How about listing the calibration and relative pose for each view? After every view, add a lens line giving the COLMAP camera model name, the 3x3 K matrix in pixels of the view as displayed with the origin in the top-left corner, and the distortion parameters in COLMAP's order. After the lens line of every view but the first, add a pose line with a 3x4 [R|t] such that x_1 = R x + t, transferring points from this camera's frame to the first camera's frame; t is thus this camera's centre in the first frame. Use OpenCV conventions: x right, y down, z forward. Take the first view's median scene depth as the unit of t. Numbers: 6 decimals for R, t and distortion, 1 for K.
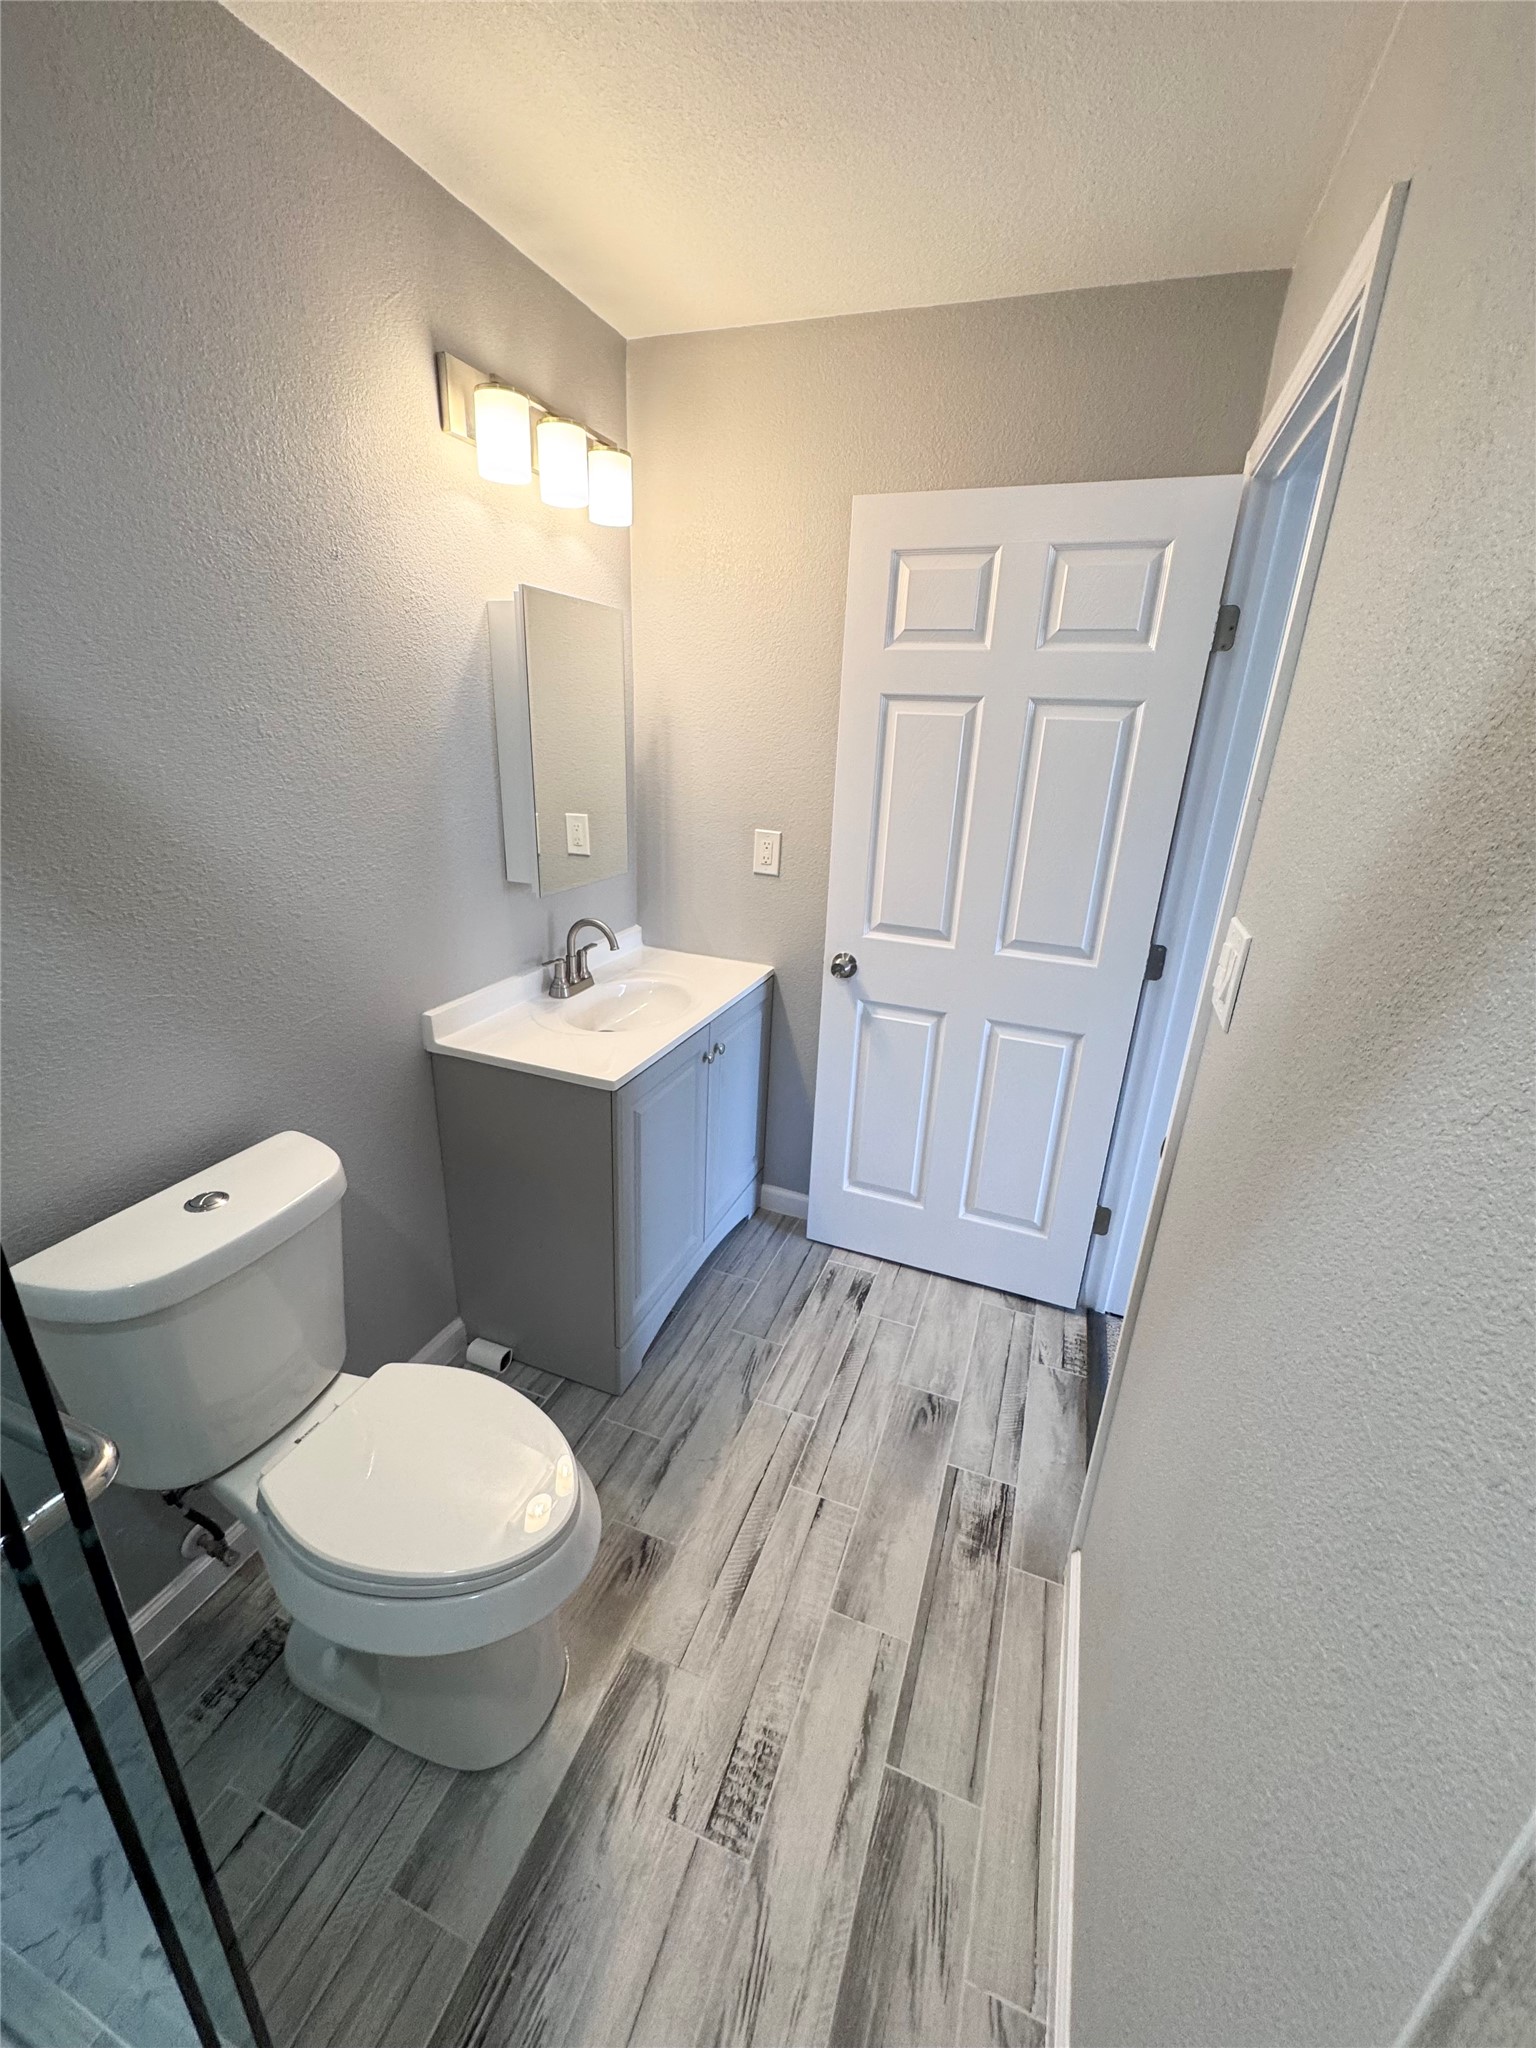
lens RADIAL K [[809.6, 0, 770.5], [0, 809.6, 1012.5], [0, 0, 1]] dist [-0.000343, 0.000653]
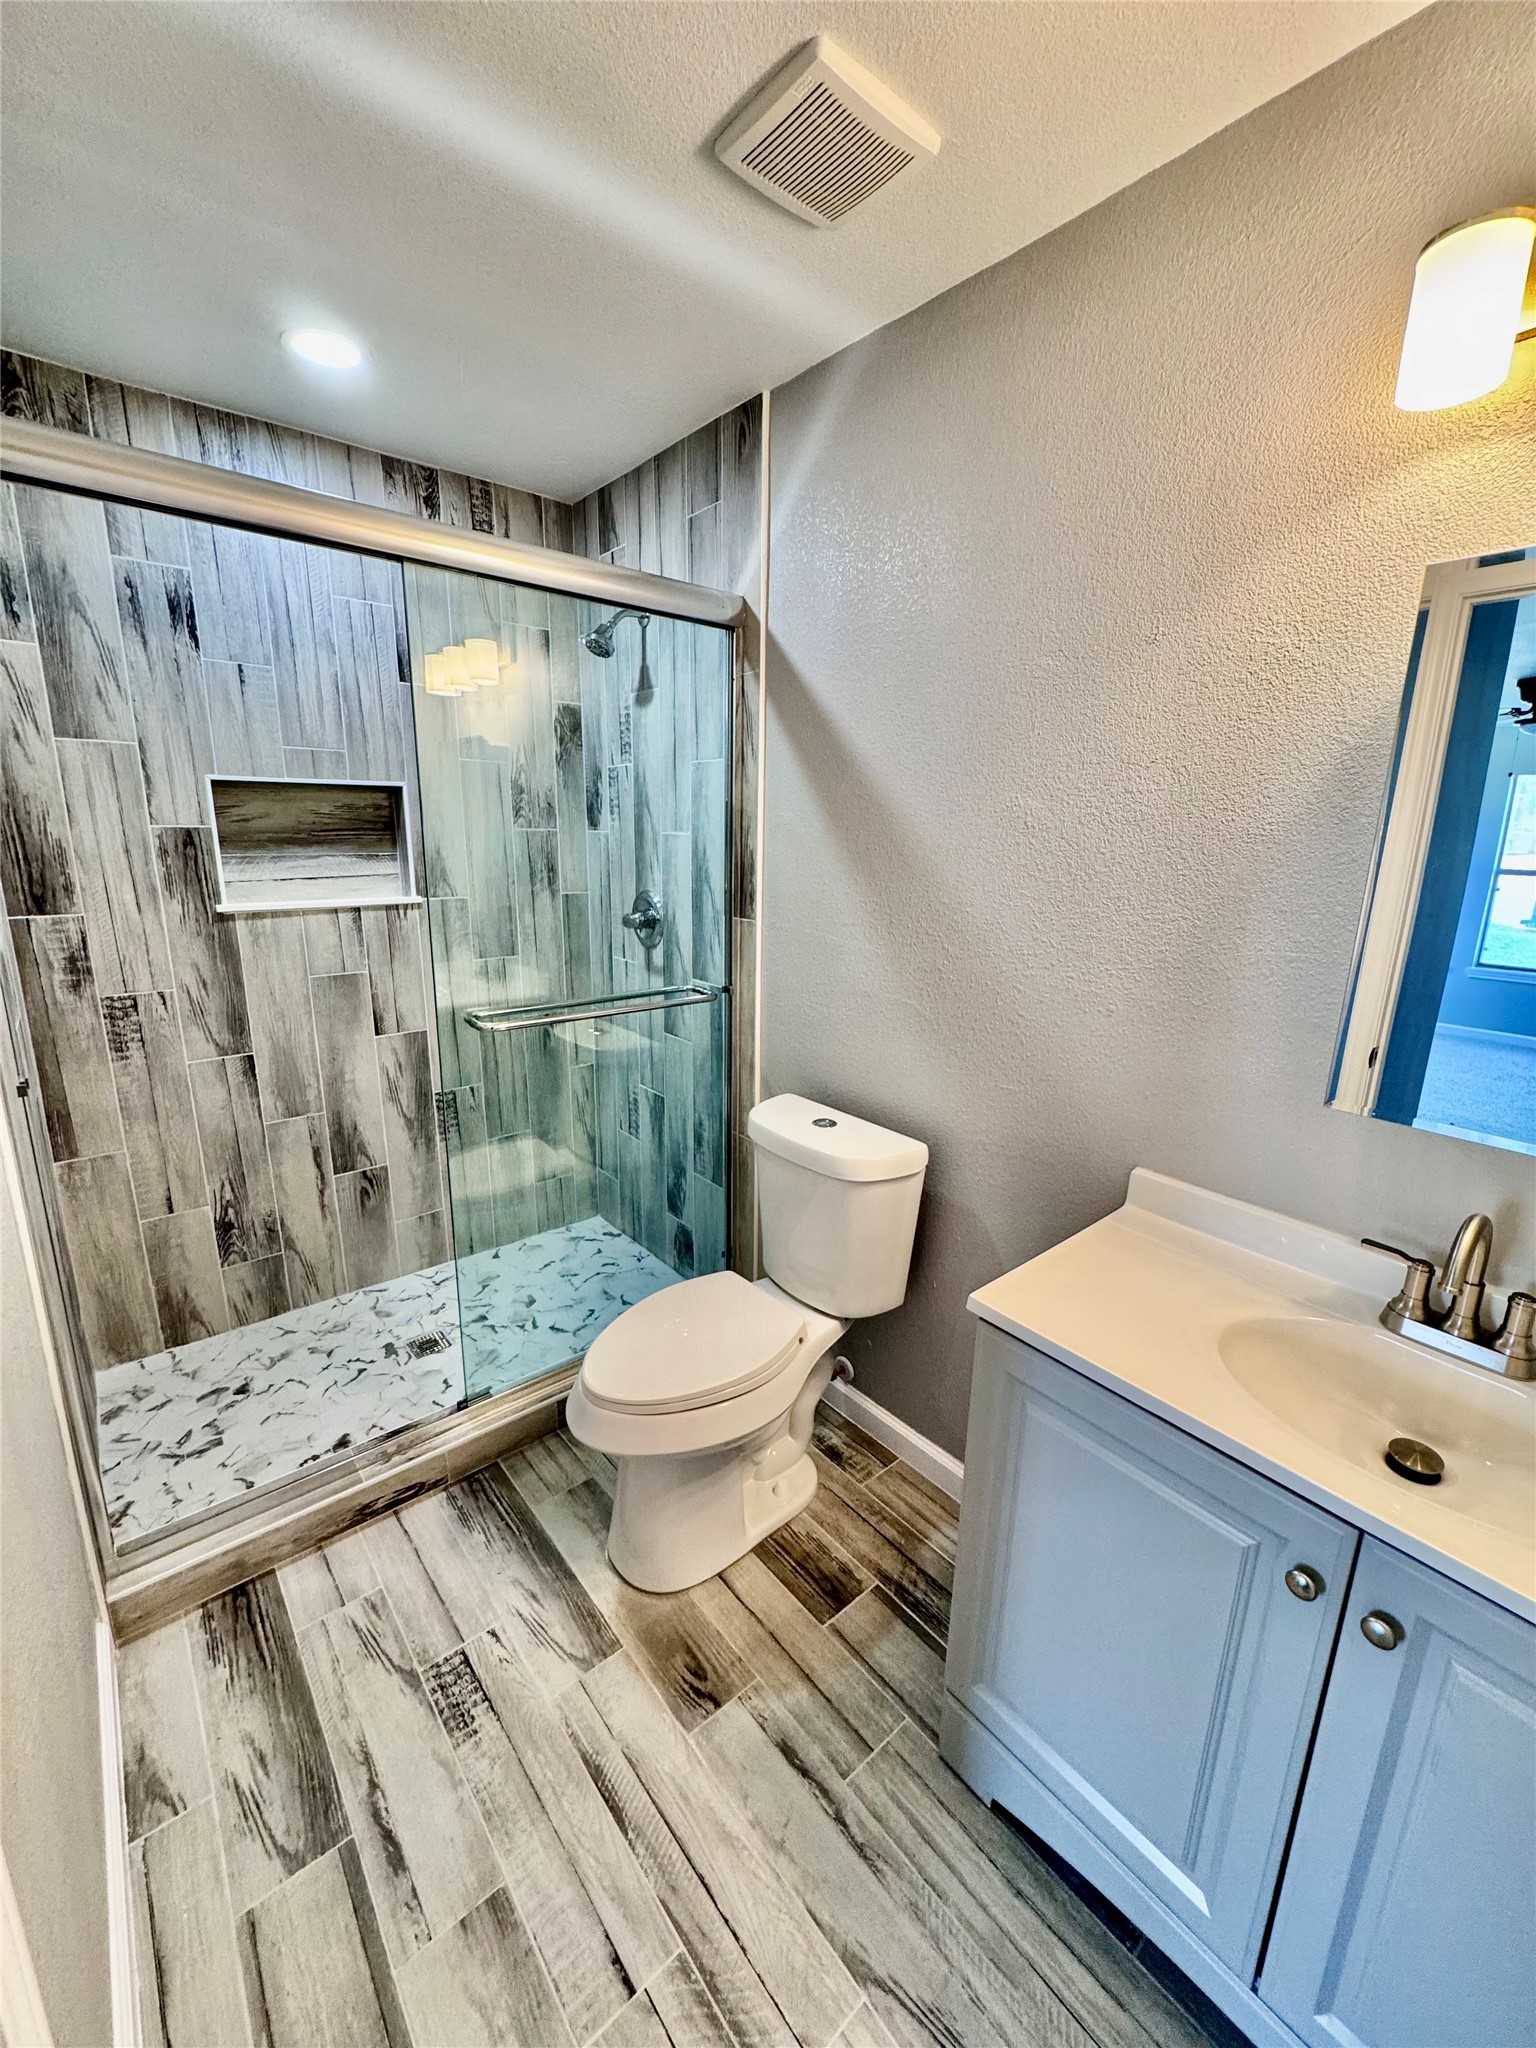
lens RADIAL K [[809.6, 0, 769.2], [0, 809.6, 1025.9], [0, 0, 1]] dist [-0.000343, 0.000653]
pose [[-0.477273, 0.156881, -0.864638, 0.508591], [-0.339424, 0.874662, 0.346059, -0.337211], [0.810556, 0.458644, -0.364204, 1.150178]]
